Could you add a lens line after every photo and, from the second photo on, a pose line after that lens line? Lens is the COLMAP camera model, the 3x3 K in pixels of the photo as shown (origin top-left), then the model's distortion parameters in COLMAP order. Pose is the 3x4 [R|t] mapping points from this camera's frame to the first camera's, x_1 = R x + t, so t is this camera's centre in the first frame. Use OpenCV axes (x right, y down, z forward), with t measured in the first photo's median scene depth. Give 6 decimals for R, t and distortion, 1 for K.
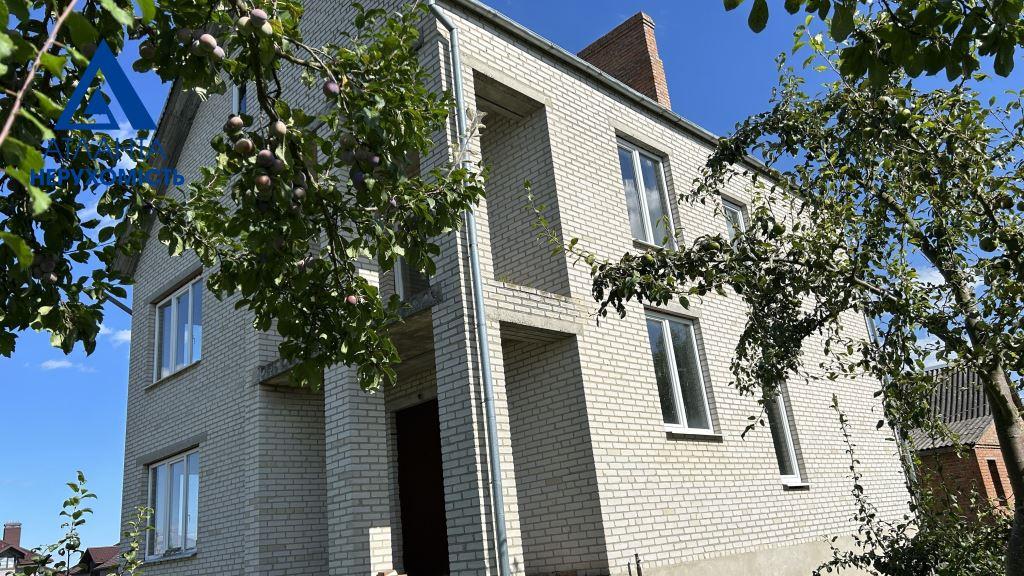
lens RADIAL K [[788.6, 0, 504.3], [0, 788.6, 287.7], [0, 0, 1]] dist [0.099697, -0.081540]
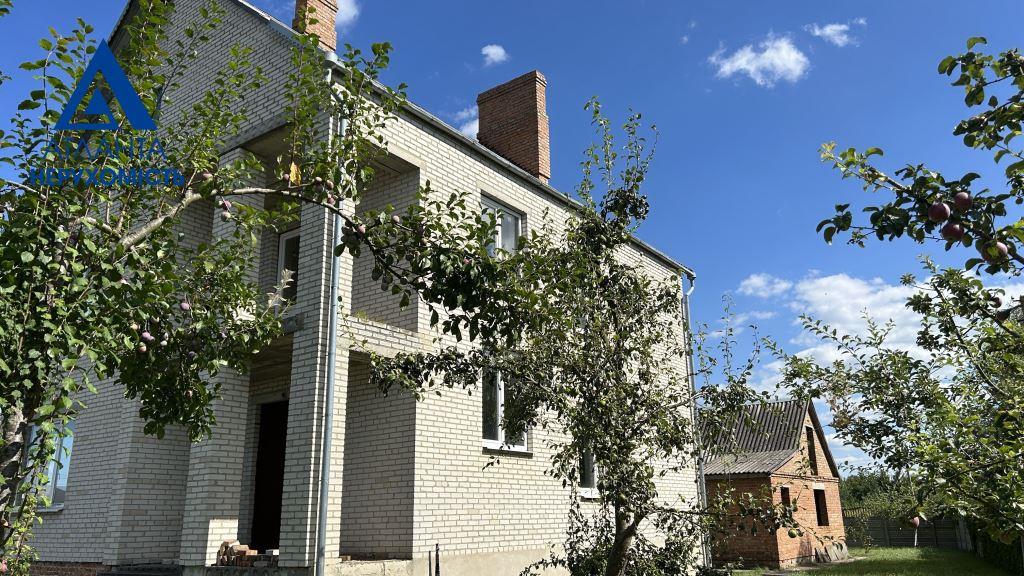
lens RADIAL K [[788.6, 0, 514.0], [0, 788.6, 286.9], [0, 0, 1]] dist [0.099697, -0.081540]
pose [[0.984795, 0.125642, 0.119972, 0.078332], [-0.128354, 0.991613, 0.015122, -0.097154], [-0.117066, -0.030291, 0.992662, -0.235777]]
